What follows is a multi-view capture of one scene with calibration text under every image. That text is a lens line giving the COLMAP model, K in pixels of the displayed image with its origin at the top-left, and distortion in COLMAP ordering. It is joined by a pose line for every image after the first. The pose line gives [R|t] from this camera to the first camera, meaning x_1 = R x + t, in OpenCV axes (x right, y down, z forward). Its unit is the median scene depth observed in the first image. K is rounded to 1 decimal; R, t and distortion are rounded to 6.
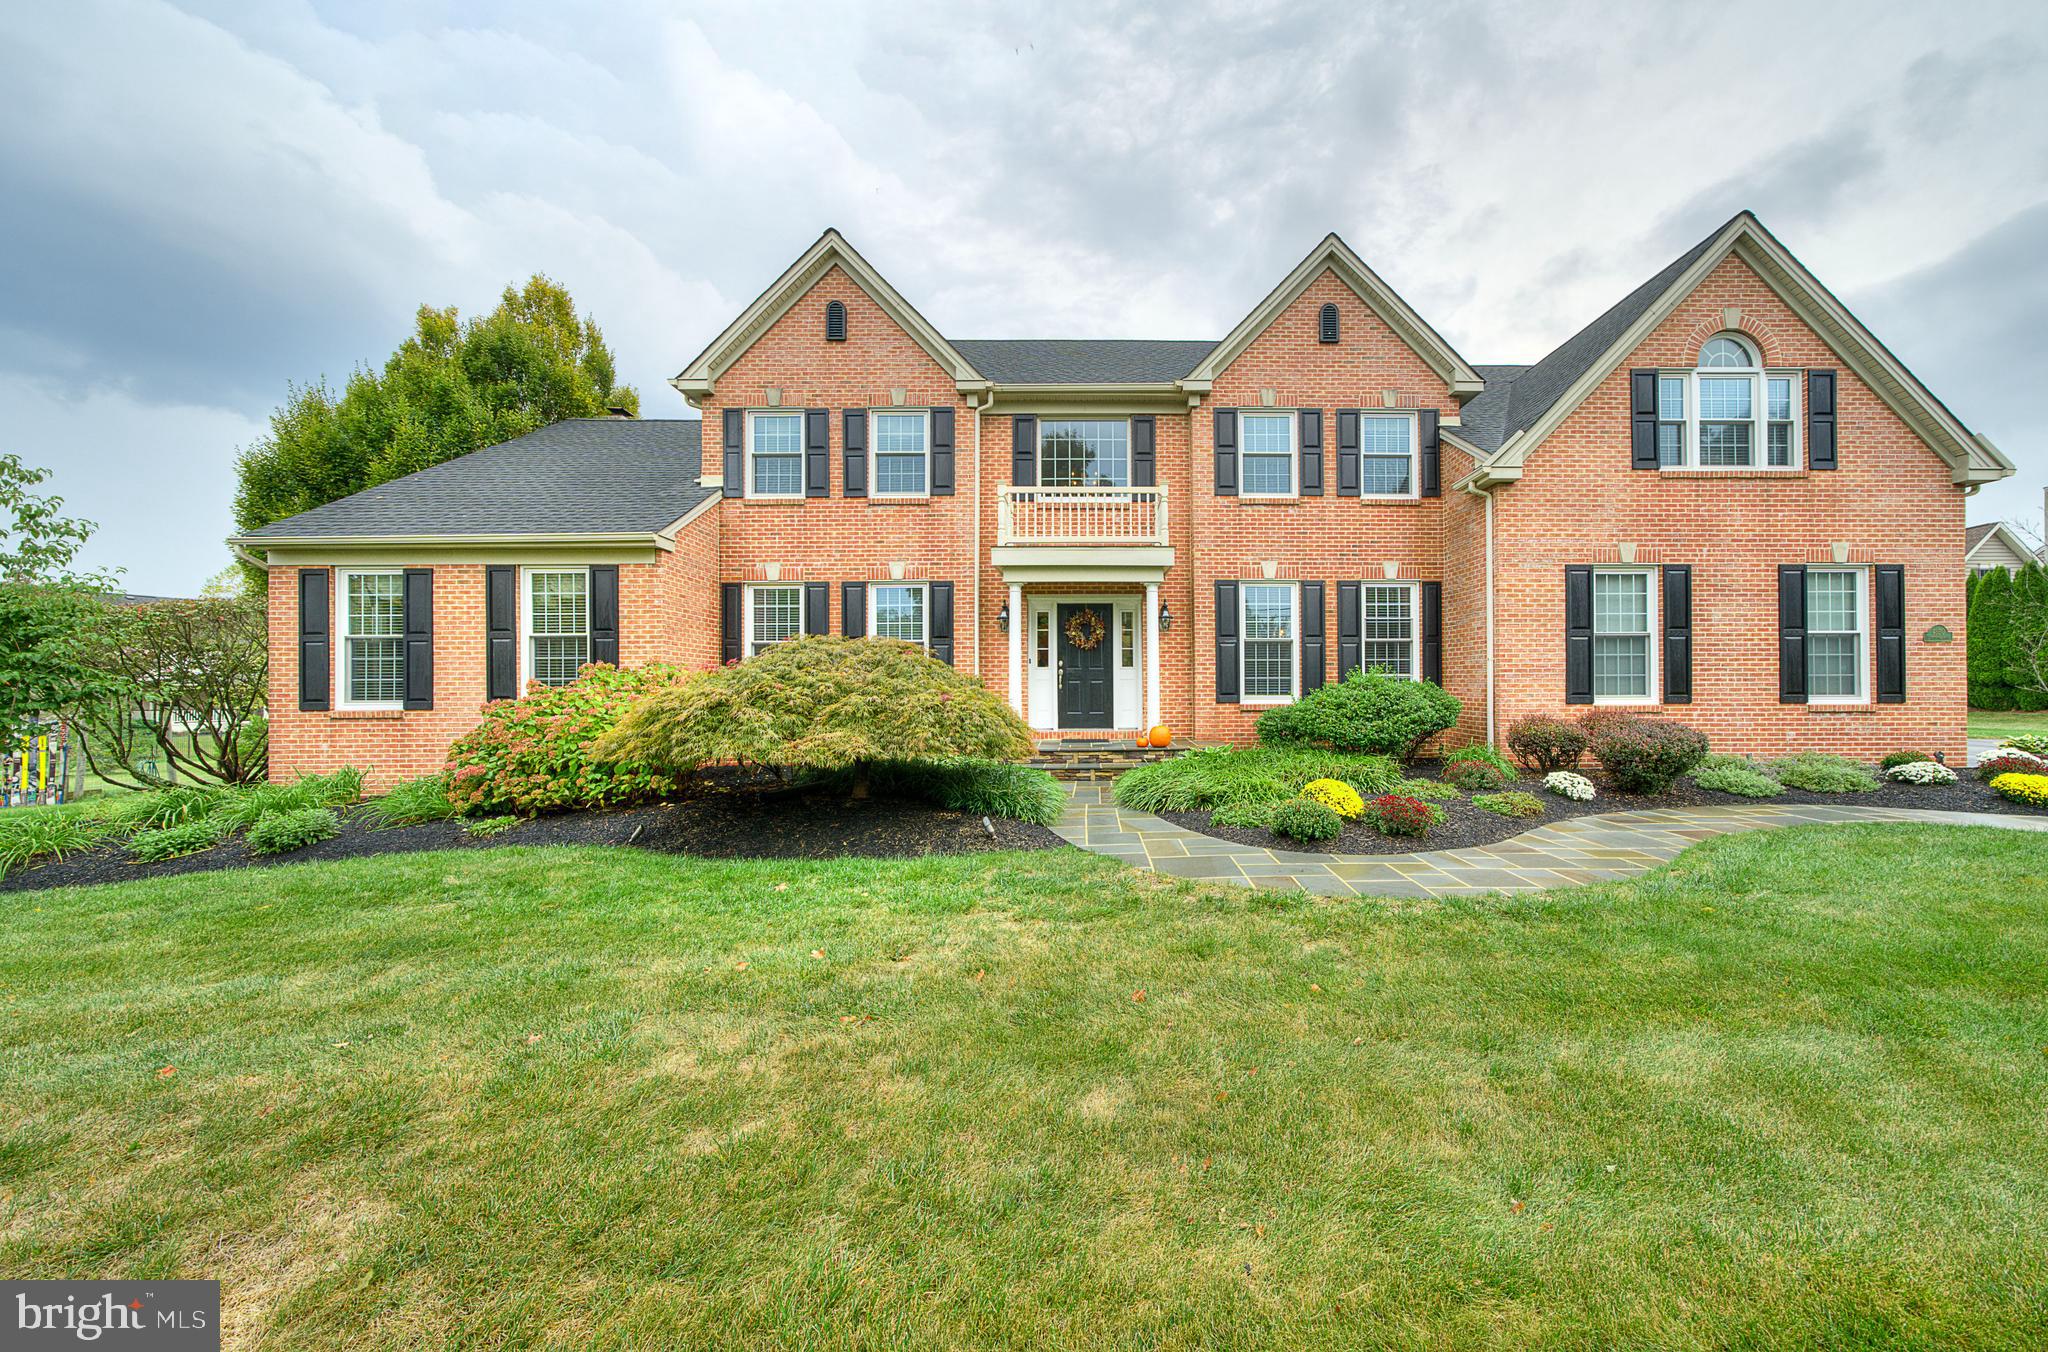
lens RADIAL K [[727.3, 0, 1024.0], [0, 727.3, 676.0], [0, 0, 1]] dist [0.000679, 0.000023]
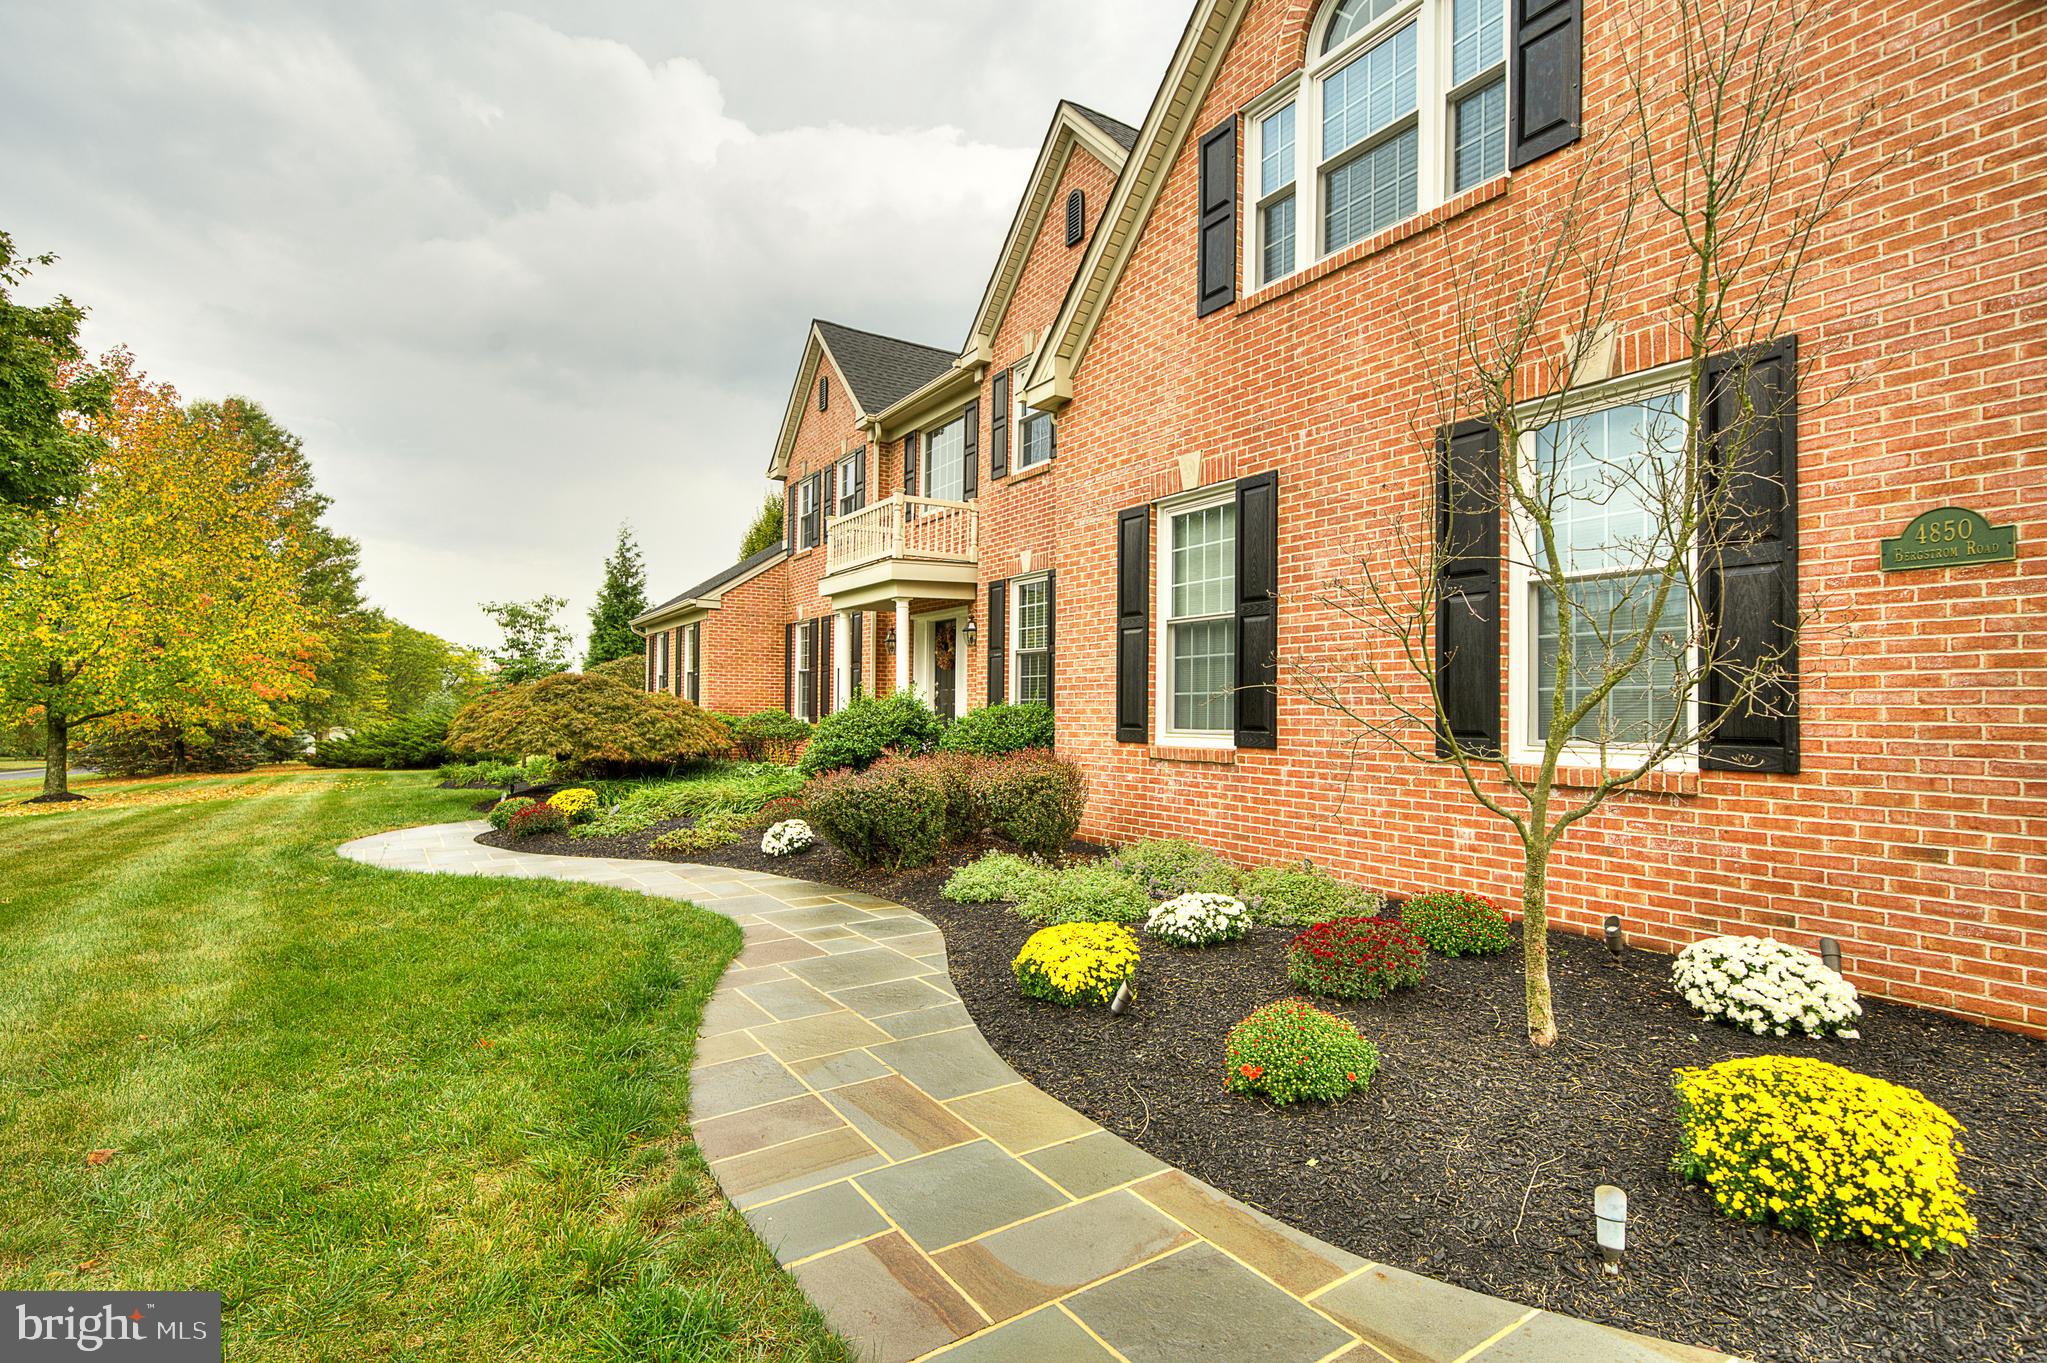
lens RADIAL K [[961.8, 0, 1023.5], [0, 961.8, 681.5], [0, 0, 1]] dist [-0.001285, -0.000044]
pose [[0.540693, -0.016271, -0.841063, 1.359787], [-0.002786, 0.999773, -0.021133, 0.006422], [0.841216, 0.013770, 0.540525, 0.492782]]
